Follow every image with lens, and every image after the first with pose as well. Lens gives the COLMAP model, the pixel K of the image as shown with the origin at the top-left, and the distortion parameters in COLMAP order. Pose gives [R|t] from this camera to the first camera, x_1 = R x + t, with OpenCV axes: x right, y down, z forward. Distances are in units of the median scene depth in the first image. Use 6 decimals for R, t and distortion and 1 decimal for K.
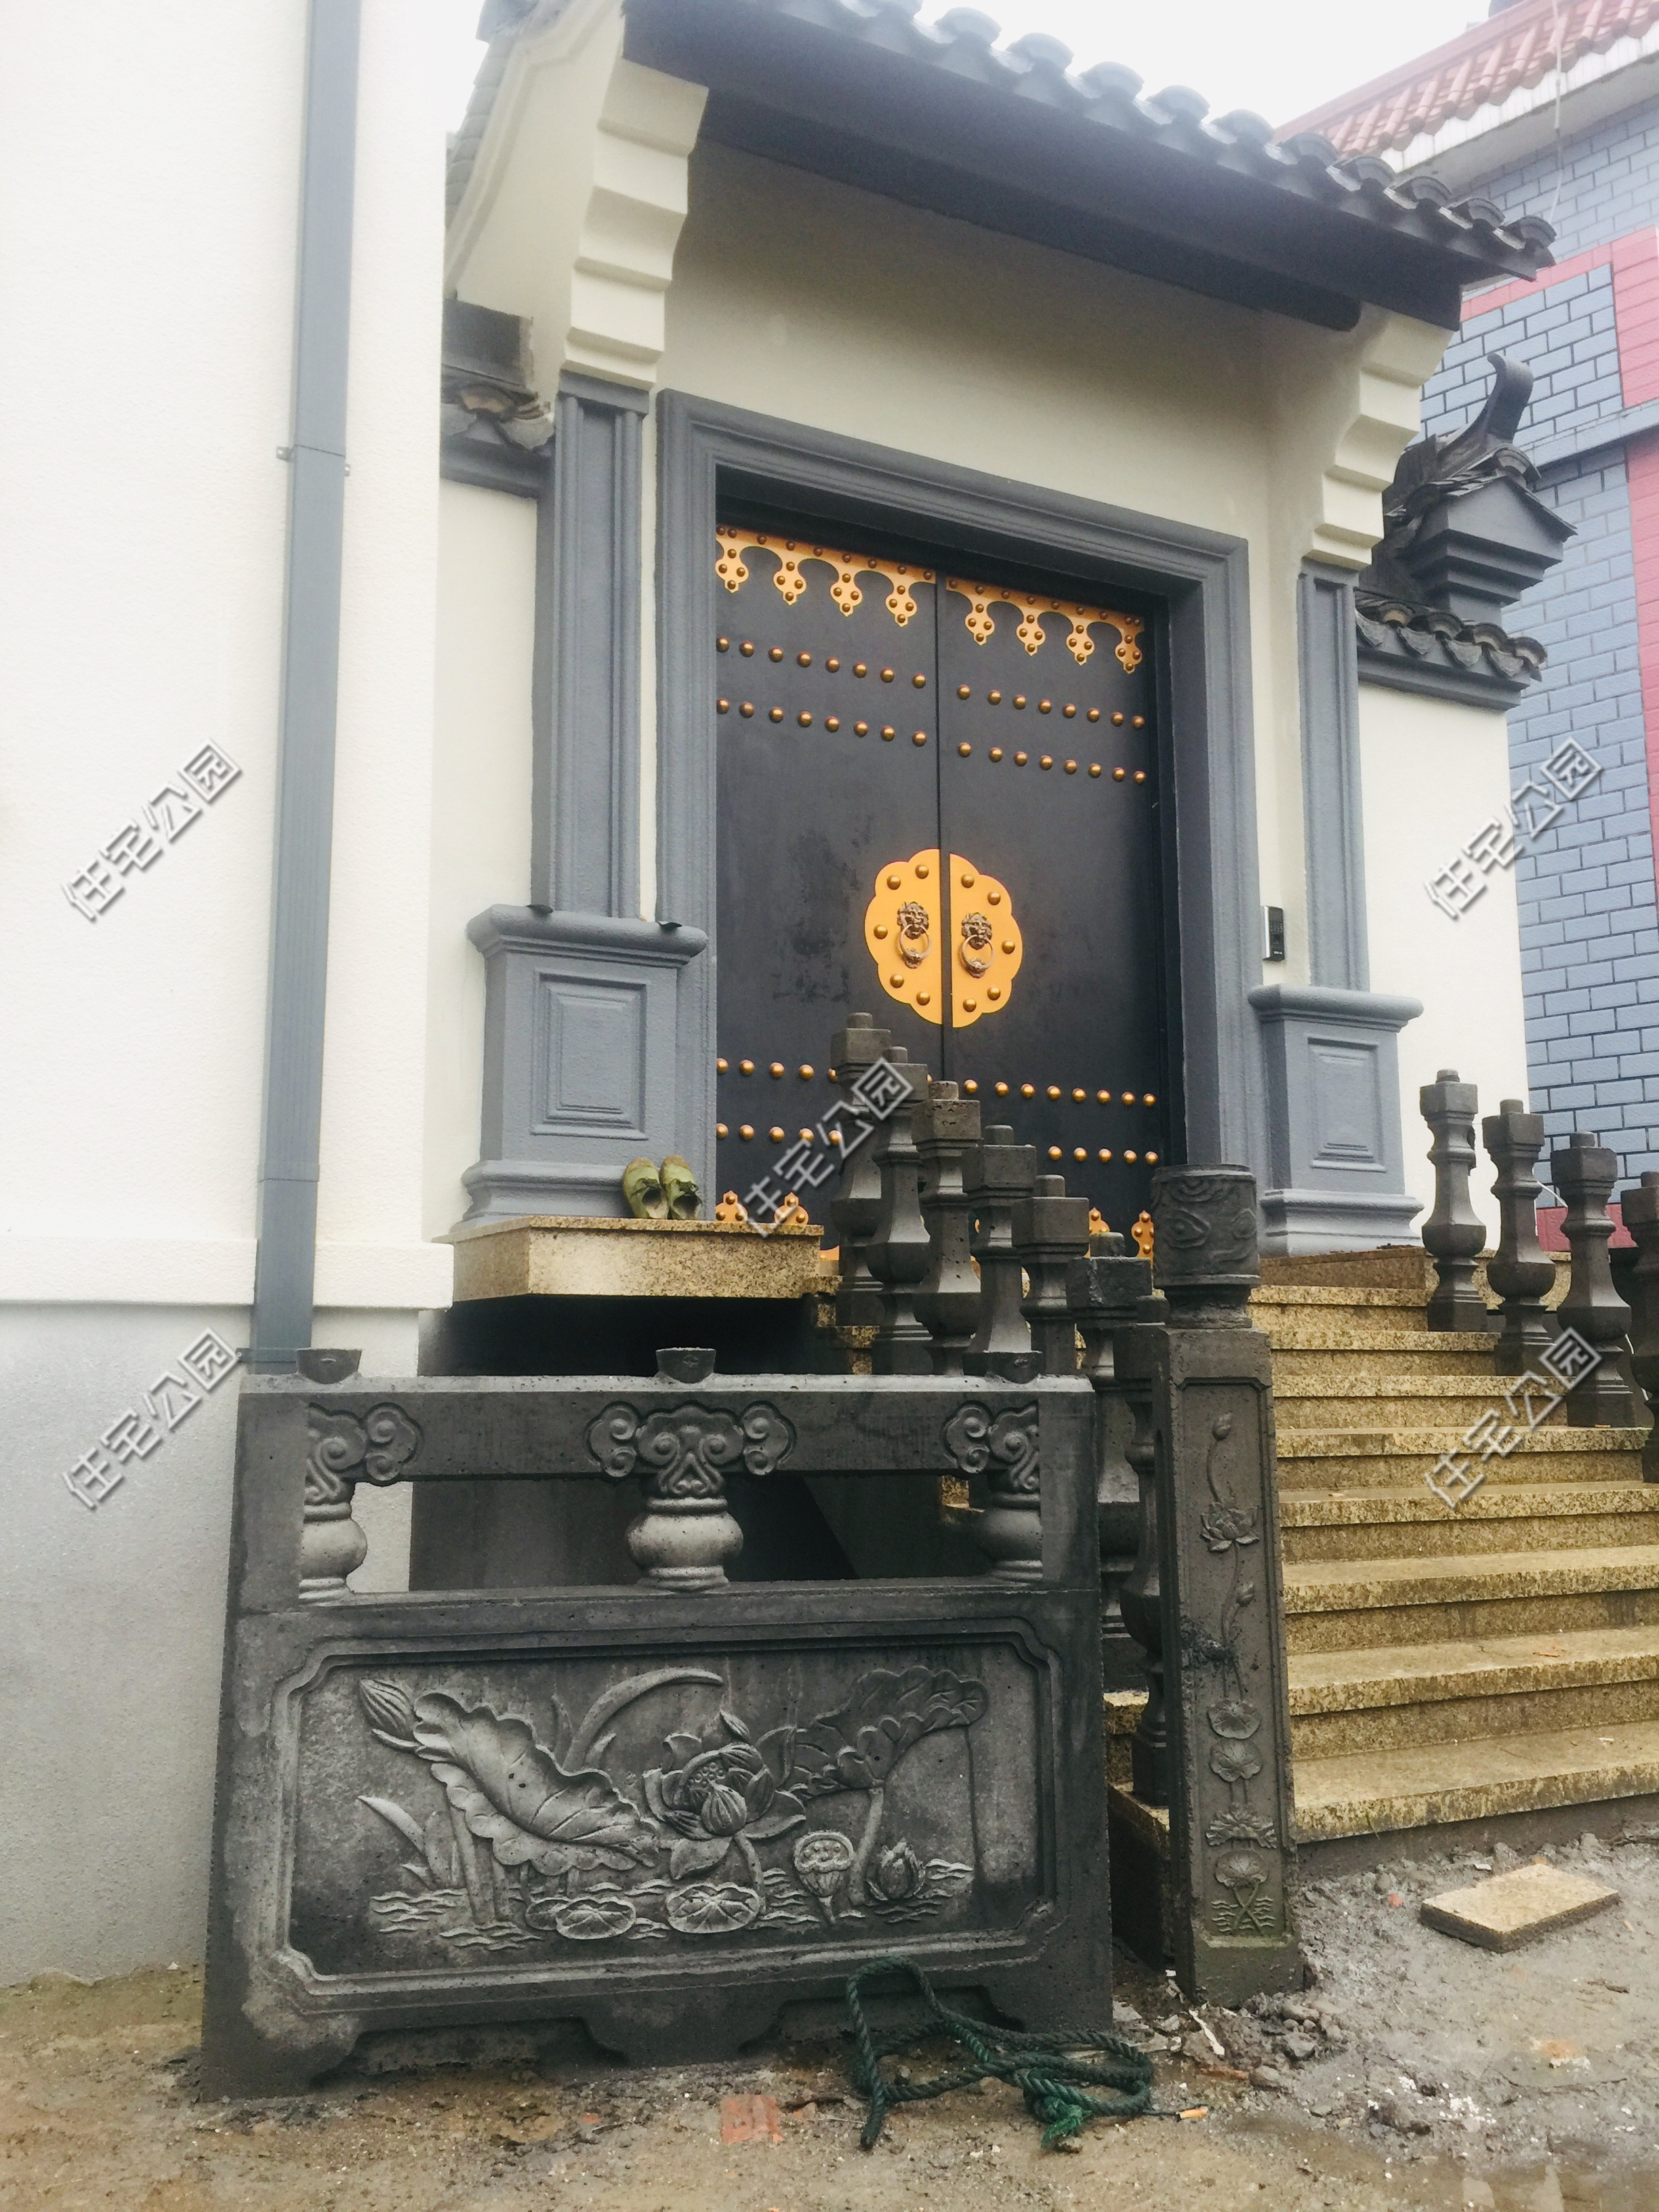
lens RADIAL K [[1878.2, 0, 829.5], [0, 1878.2, 1106.0], [0, 0, 1]] dist [0.096008, -0.114162]
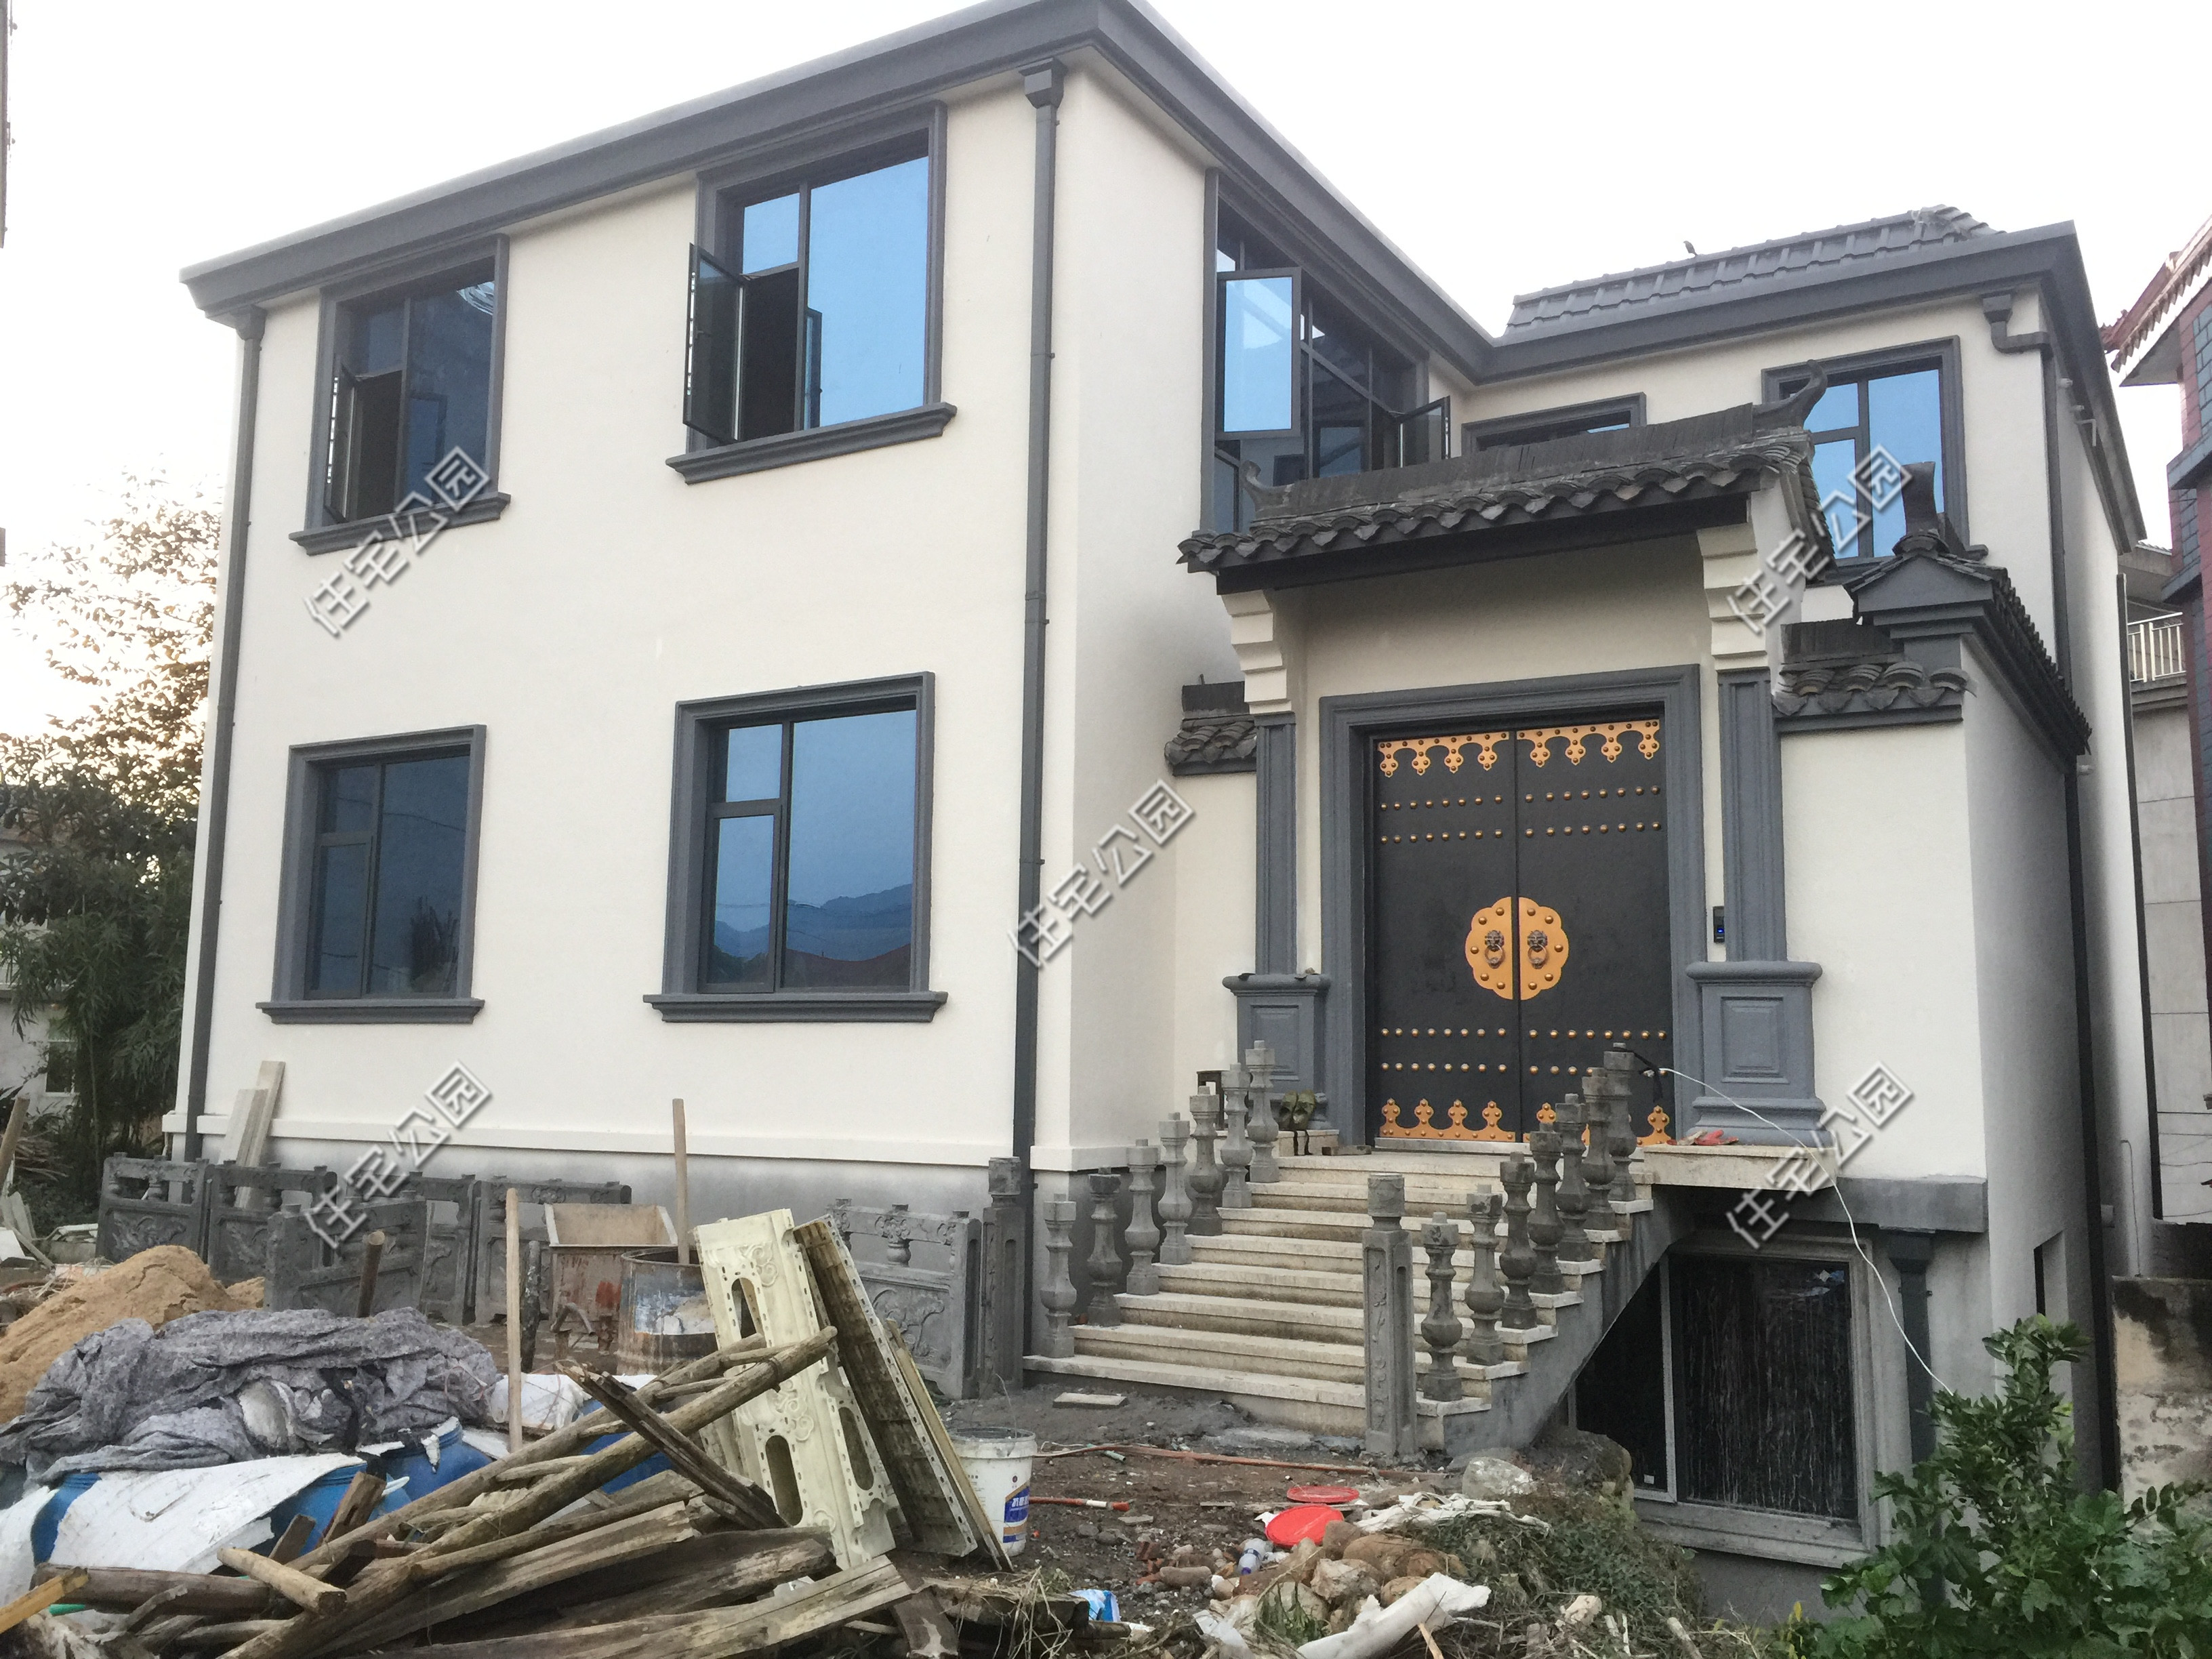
lens RADIAL K [[1887.4, 0, 1106.0], [0, 1887.4, 829.5], [0, 0, 1]] dist [0.078582, -0.095249]
pose [[0.514826, -0.092306, -0.852311, 1.374500], [0.107728, 0.993272, -0.042501, -0.165156], [0.850499, -0.069937, 0.521305, -0.230341]]
